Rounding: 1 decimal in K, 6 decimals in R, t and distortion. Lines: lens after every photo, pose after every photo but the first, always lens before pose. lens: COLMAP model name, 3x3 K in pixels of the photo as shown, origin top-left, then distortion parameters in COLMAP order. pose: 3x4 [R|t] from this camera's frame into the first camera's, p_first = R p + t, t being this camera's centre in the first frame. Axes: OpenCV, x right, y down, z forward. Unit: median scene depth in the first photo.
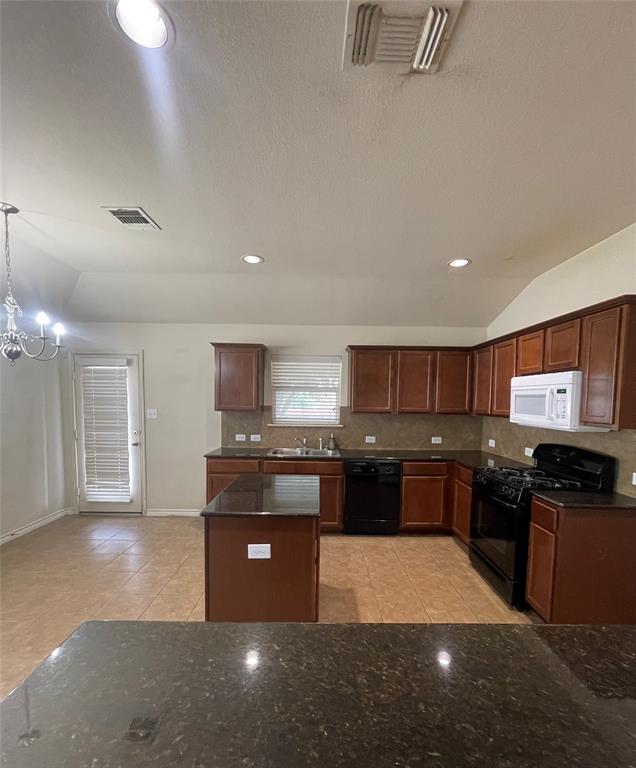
lens RADIAL K [[338.2, 0, 338.7], [0, 338.2, 409.9], [0, 0, 1]] dist [0.008014, -0.000005]
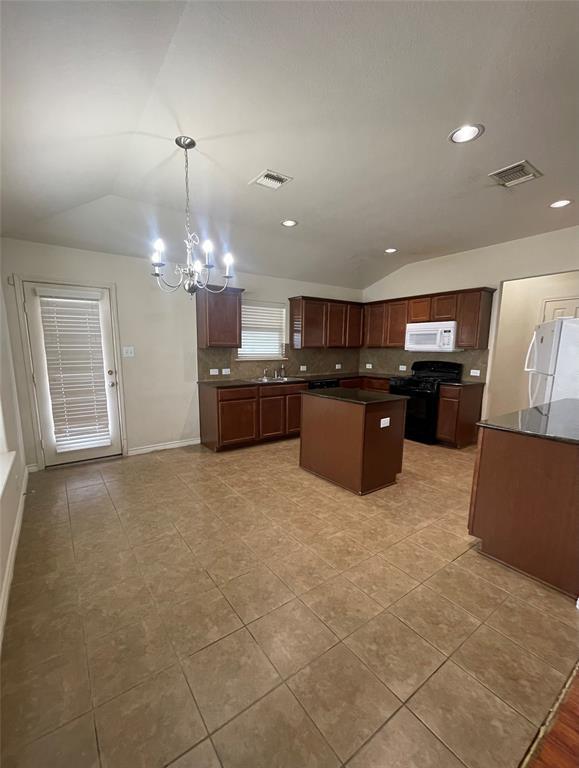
lens RADIAL K [[322.8, 0, 279.2], [0, 322.8, 391.6], [0, 0, 1]] dist [0.008638, -0.001118]
pose [[0.825506, -0.087996, 0.557491, -0.726154], [0.026674, 0.992750, 0.117200, 0.027128], [-0.563762, -0.081879, 0.821869, -0.010323]]
